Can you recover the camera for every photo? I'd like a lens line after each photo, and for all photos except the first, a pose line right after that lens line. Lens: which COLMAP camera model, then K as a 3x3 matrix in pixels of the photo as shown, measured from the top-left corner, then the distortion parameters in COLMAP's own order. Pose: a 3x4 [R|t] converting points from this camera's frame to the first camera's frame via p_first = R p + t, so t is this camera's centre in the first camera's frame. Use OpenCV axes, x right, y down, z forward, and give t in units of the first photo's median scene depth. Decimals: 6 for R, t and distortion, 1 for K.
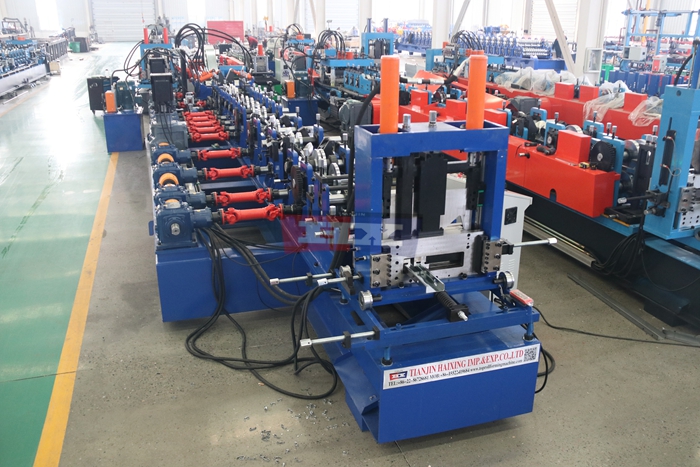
lens RADIAL K [[616.2, 0, 350.0], [0, 616.2, 232.3], [0, 0, 1]] dist [-0.019467, -0.013975]
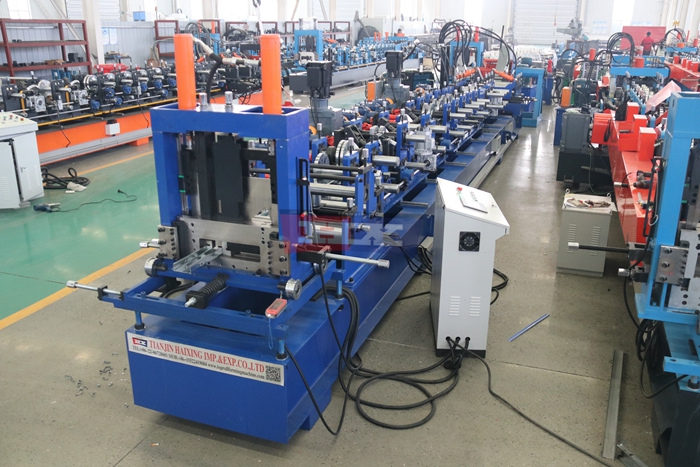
lens RADIAL K [[616.2, 0, 348.1], [0, 616.2, 233.3], [0, 0, 1]] dist [-0.019467, -0.013975]
pose [[0.777594, 0.199445, -0.596296, 0.876069], [-0.202198, 0.977303, 0.063207, -0.076753], [0.595368, 0.071420, 0.800272, 0.349032]]
